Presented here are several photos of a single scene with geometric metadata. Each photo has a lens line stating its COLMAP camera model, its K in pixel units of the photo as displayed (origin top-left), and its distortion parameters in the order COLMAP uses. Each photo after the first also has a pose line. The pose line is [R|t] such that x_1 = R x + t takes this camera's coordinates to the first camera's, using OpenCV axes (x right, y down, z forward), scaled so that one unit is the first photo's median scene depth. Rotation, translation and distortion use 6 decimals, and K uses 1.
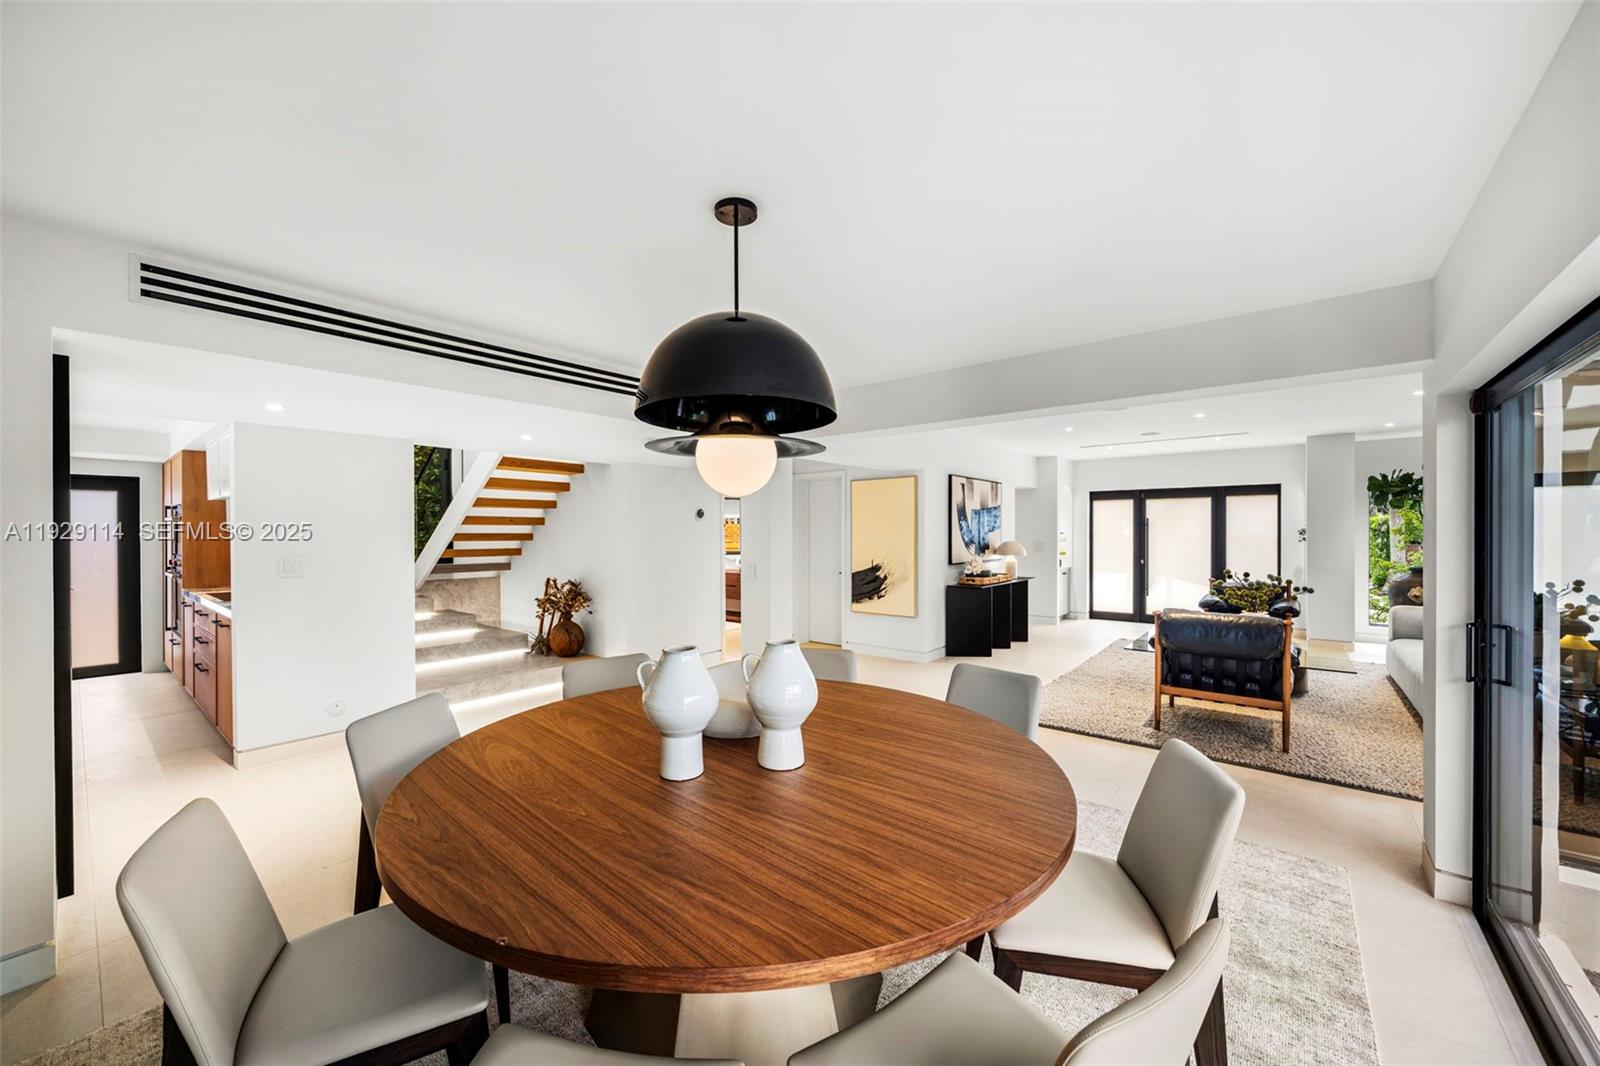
lens RADIAL K [[584.8, 0, 798.8], [0, 584.8, 537.3], [0, 0, 1]] dist [0.000387, -0.000014]
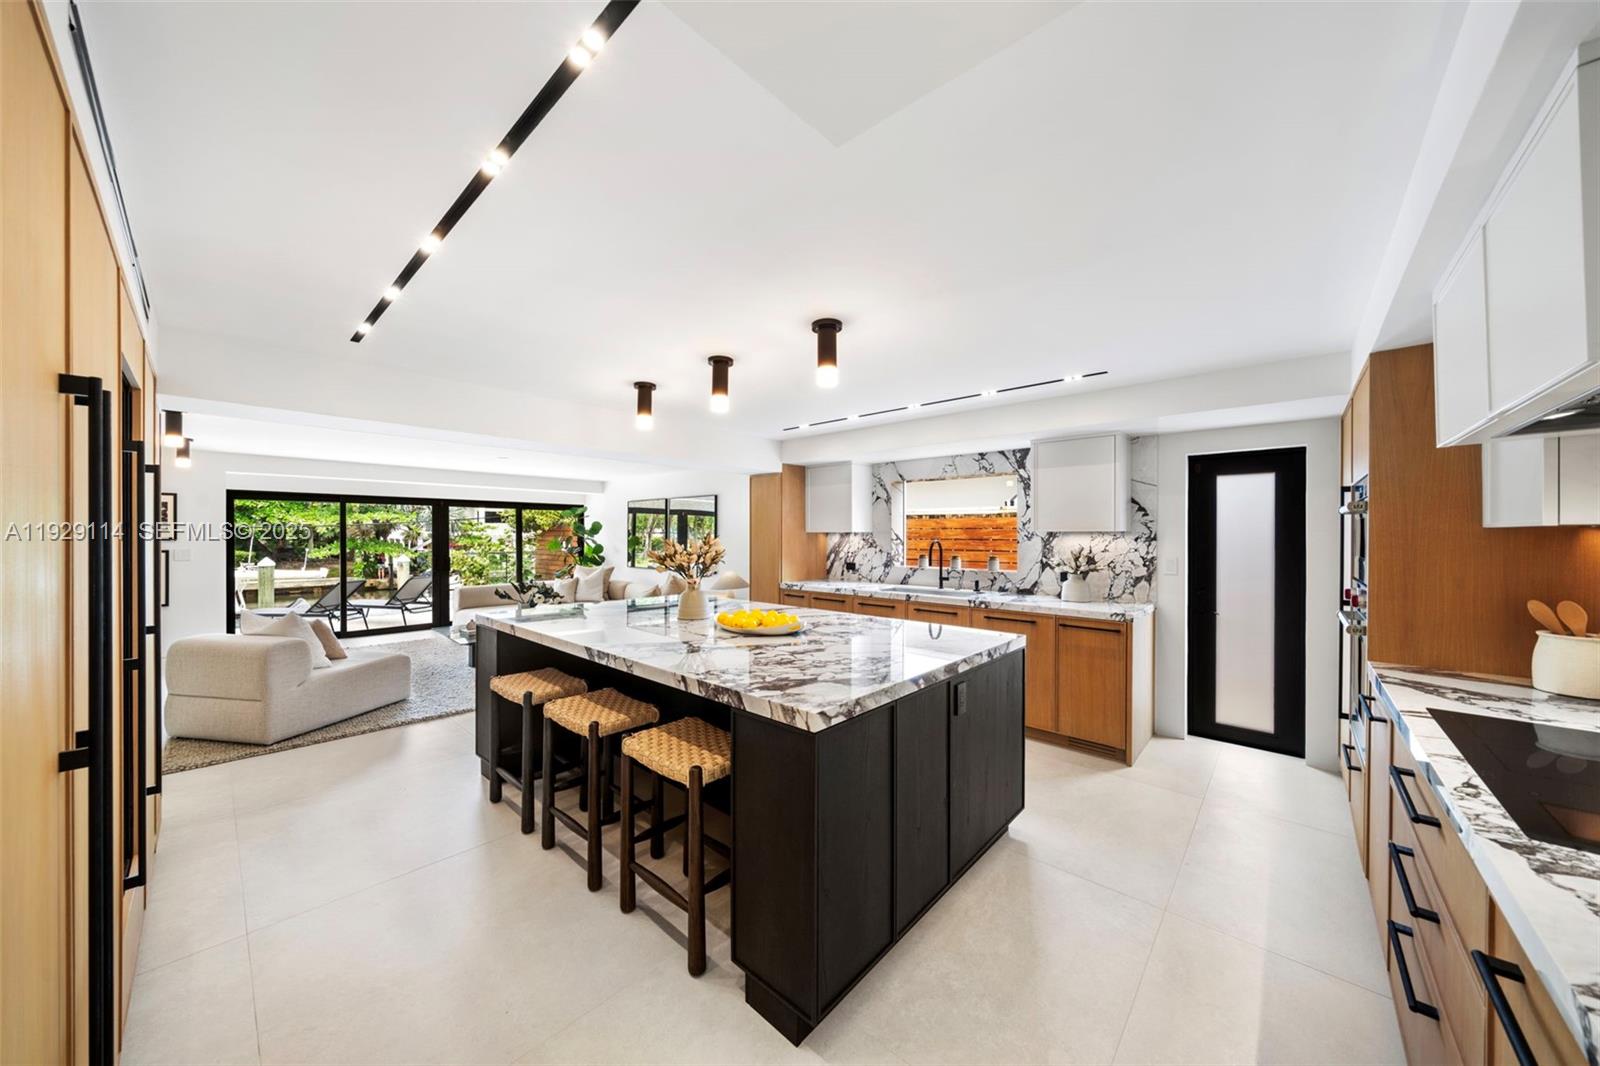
lens RADIAL K [[548.8, 0, 798.2], [0, 548.8, 538.1], [0, 0, 1]] dist [0.001115, 0.000030]
pose [[-0.041042, 0.000344, -0.999157, -0.536502], [-0.003670, 0.999993, 0.000495, 0.000452], [0.999151, 0.003688, -0.041040, 0.502624]]
